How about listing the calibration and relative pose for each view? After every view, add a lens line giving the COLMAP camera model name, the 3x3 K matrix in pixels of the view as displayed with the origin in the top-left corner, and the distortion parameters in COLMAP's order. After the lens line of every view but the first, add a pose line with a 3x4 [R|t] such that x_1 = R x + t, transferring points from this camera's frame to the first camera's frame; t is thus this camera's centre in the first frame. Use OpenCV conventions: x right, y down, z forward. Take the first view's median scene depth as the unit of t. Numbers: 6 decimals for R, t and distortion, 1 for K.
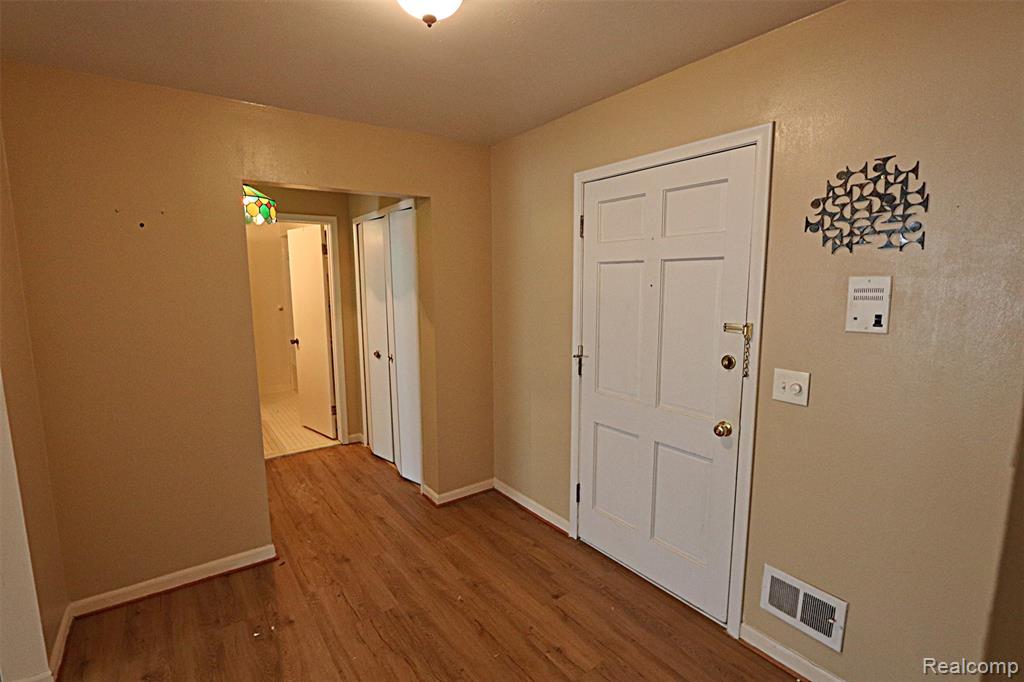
lens RADIAL K [[473.0, 0, 502.1], [0, 473.0, 342.3], [0, 0, 1]] dist [-0.020462, 0.003751]
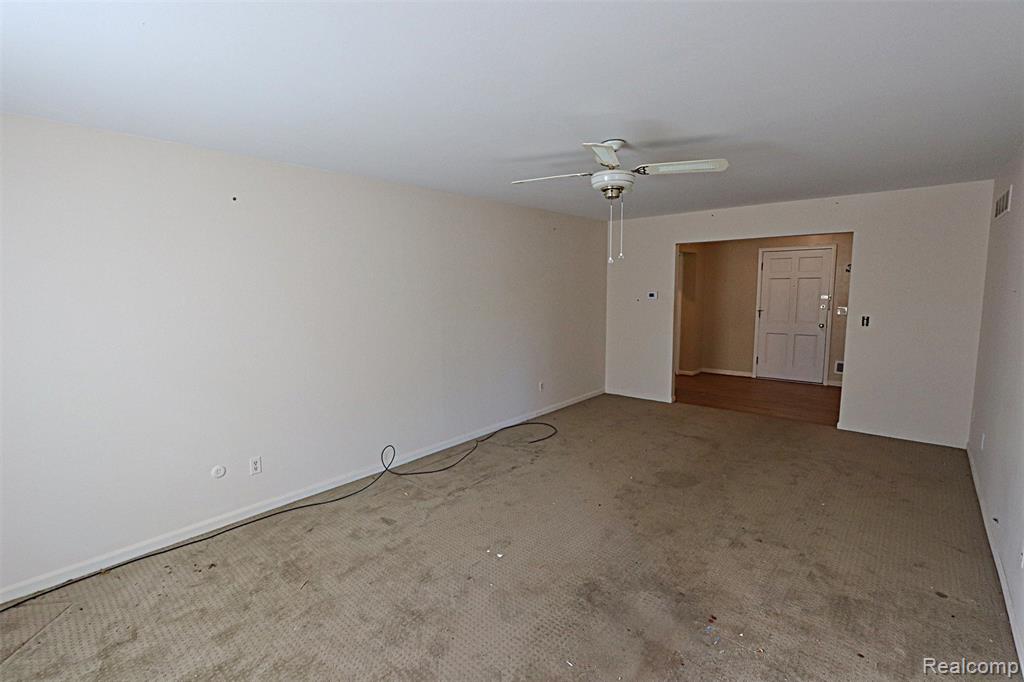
lens RADIAL K [[473.0, 0, 496.6], [0, 473.0, 343.0], [0, 0, 1]] dist [-0.020462, 0.003751]
pose [[0.976203, -0.029622, 0.214826, -2.092535], [0.032884, 0.999392, -0.011627, 0.212740], [-0.214351, 0.018415, 0.976583, -1.504092]]
